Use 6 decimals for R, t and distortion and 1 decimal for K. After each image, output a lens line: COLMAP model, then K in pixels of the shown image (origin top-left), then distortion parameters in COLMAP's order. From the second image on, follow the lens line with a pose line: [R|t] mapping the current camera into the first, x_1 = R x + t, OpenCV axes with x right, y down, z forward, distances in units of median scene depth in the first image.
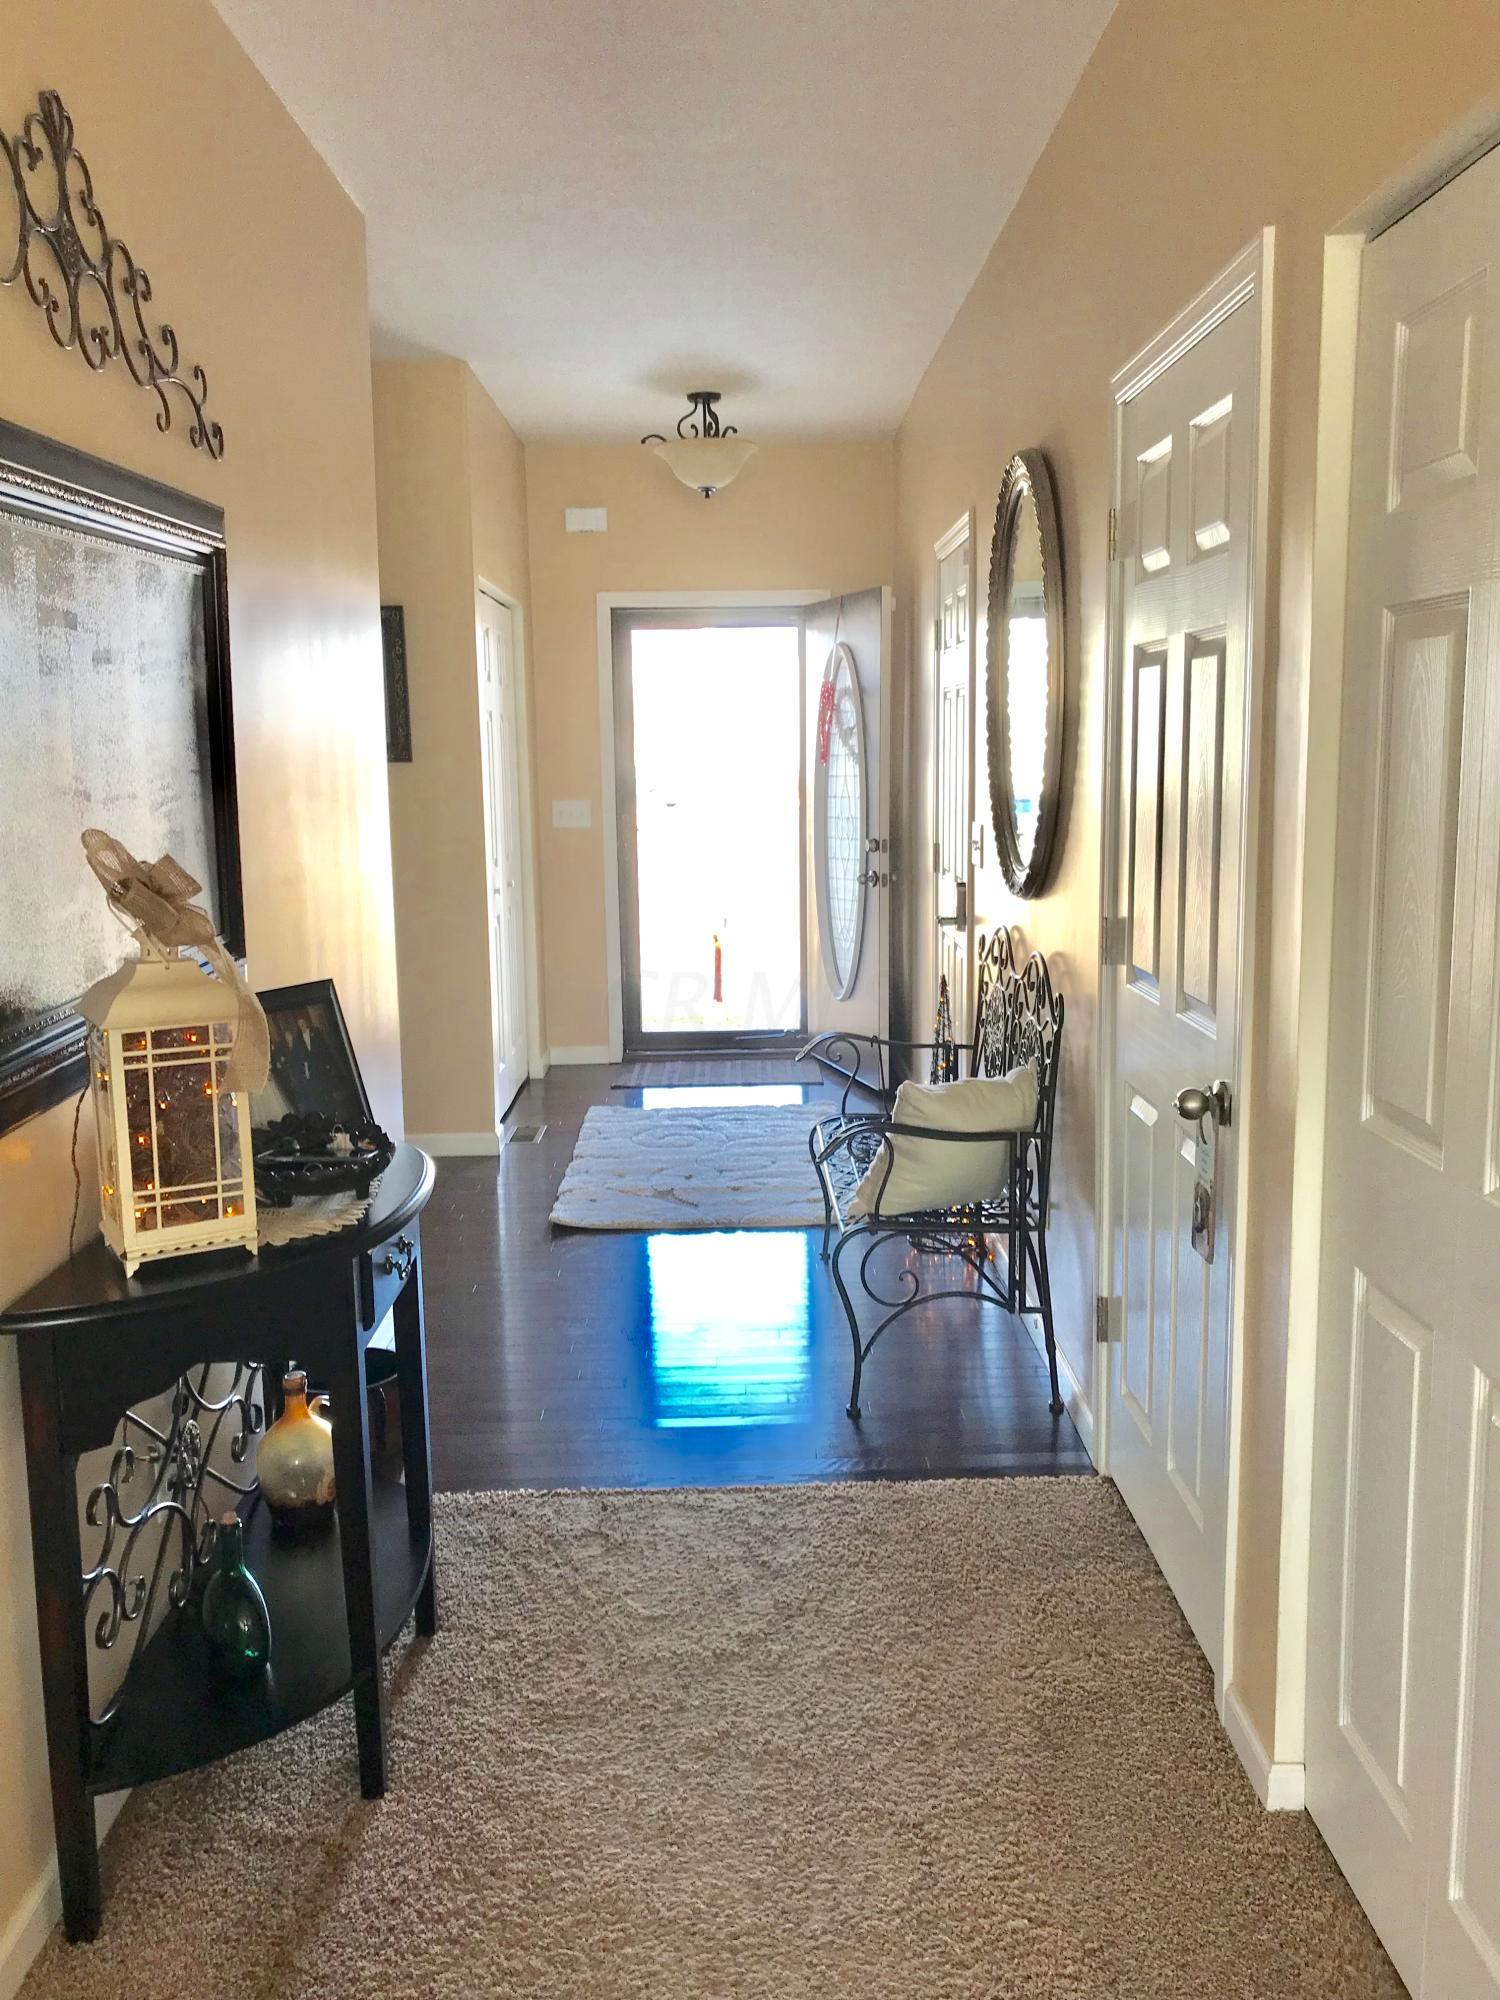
lens RADIAL K [[1630.8, 0, 750.0], [0, 1630.8, 1000.0], [0, 0, 1]] dist [0.063585, -0.000959]
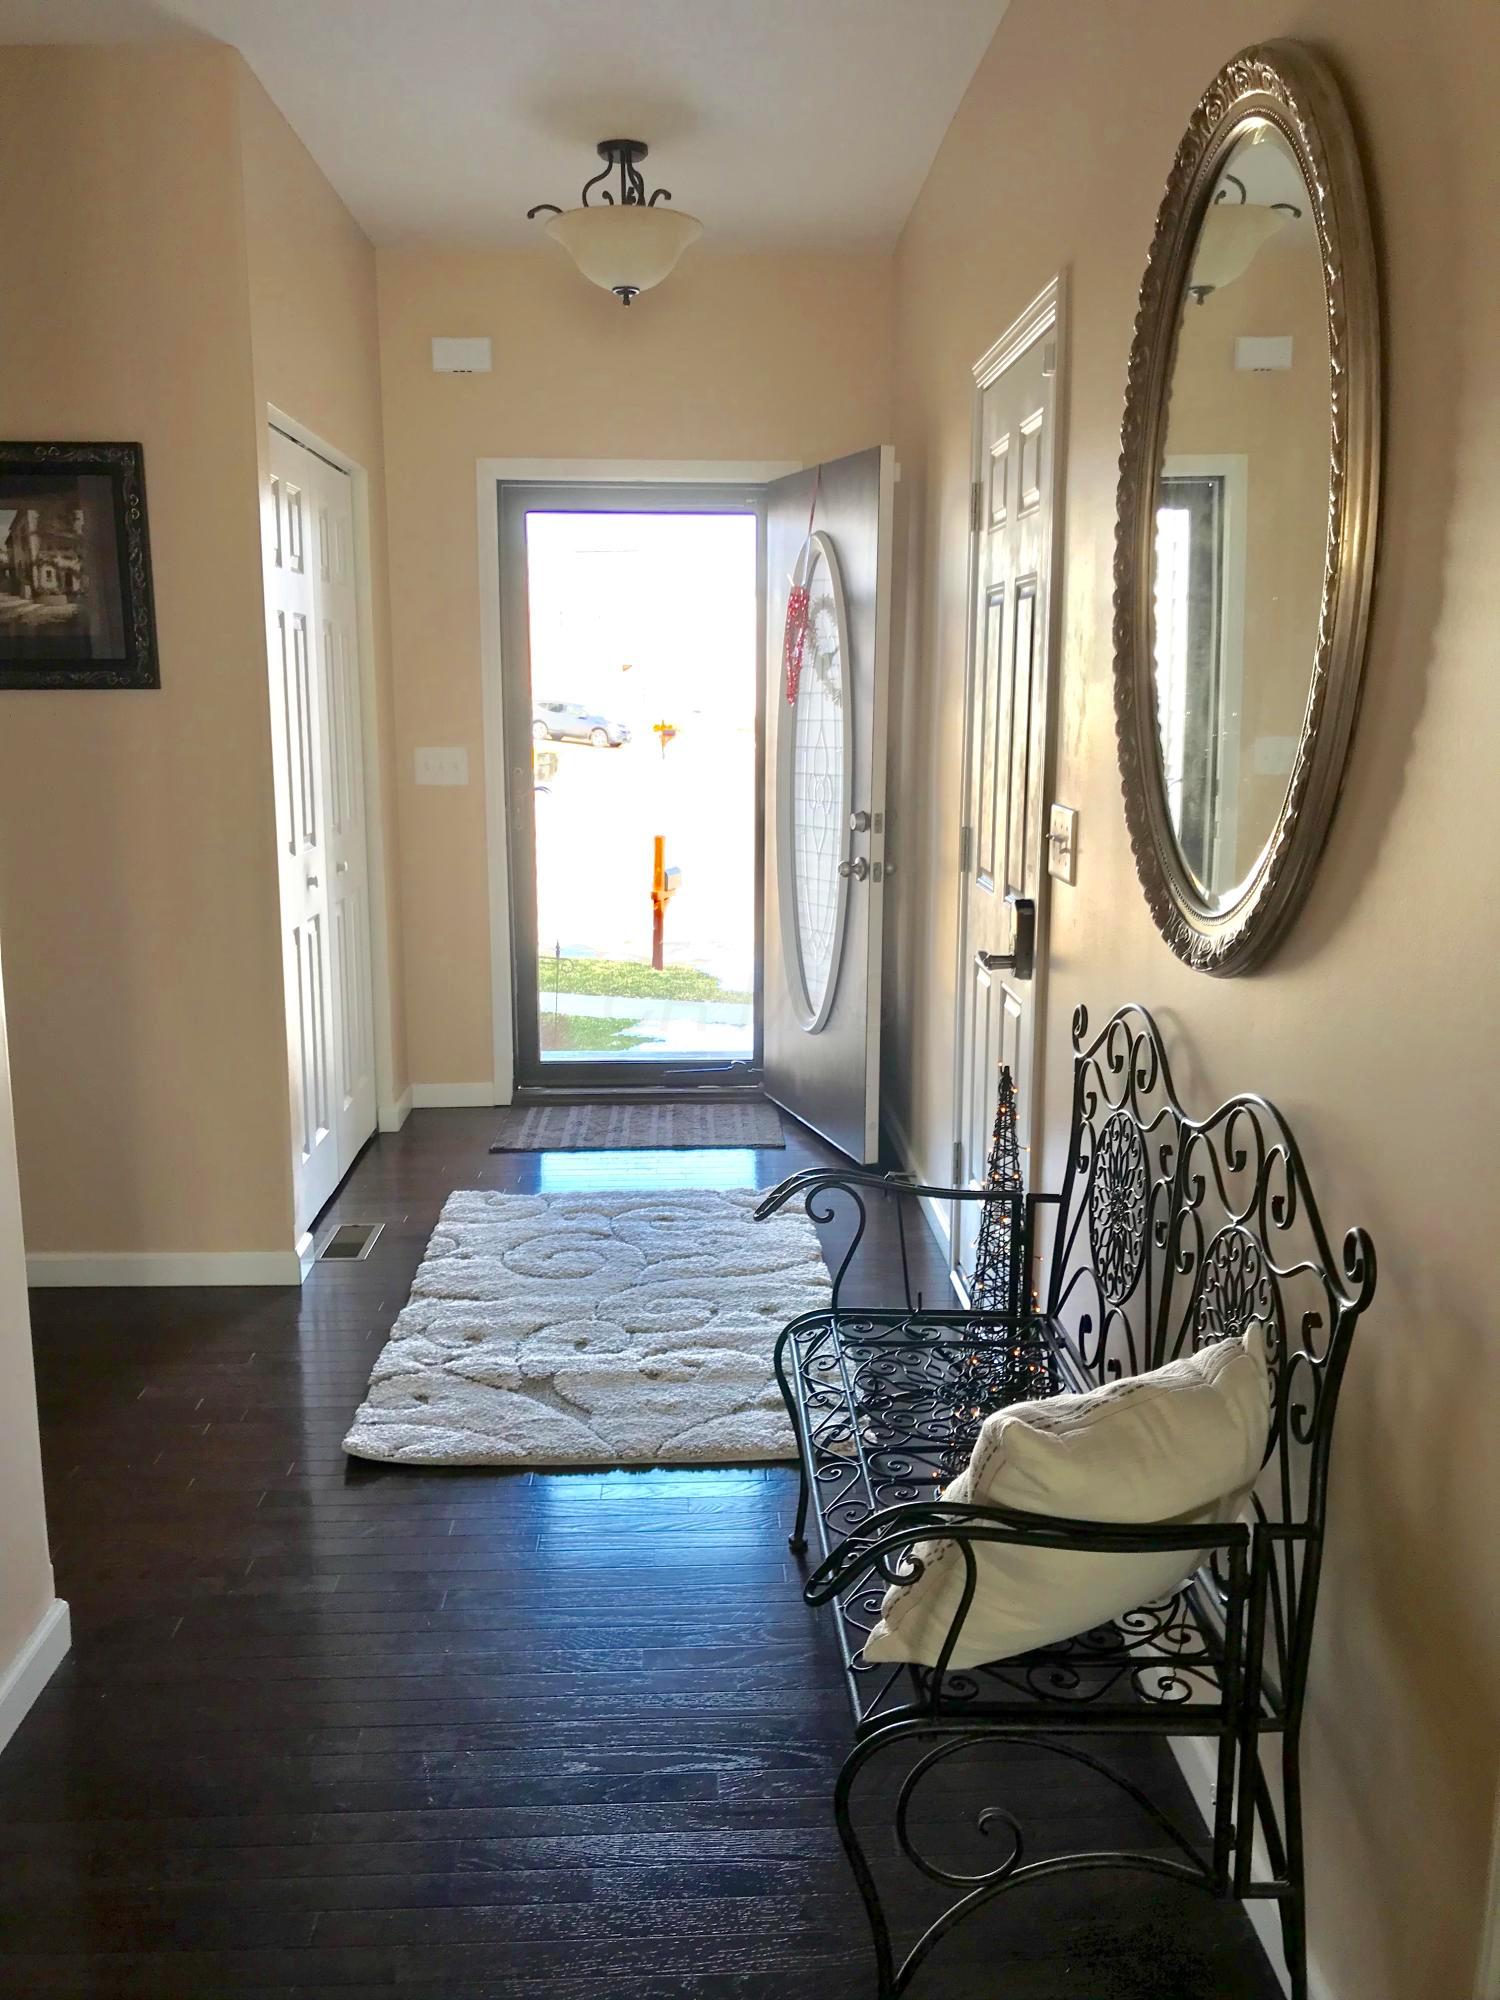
lens RADIAL K [[1642.0, 0, 783.5], [0, 1642.0, 997.9], [0, 0, 1]] dist [-0.005579, -0.004031]
pose [[0.998499, 0.010773, 0.053694, 0.005230], [-0.012486, 0.999420, 0.031674, -0.044330], [-0.053321, -0.032297, 0.998055, 0.319642]]
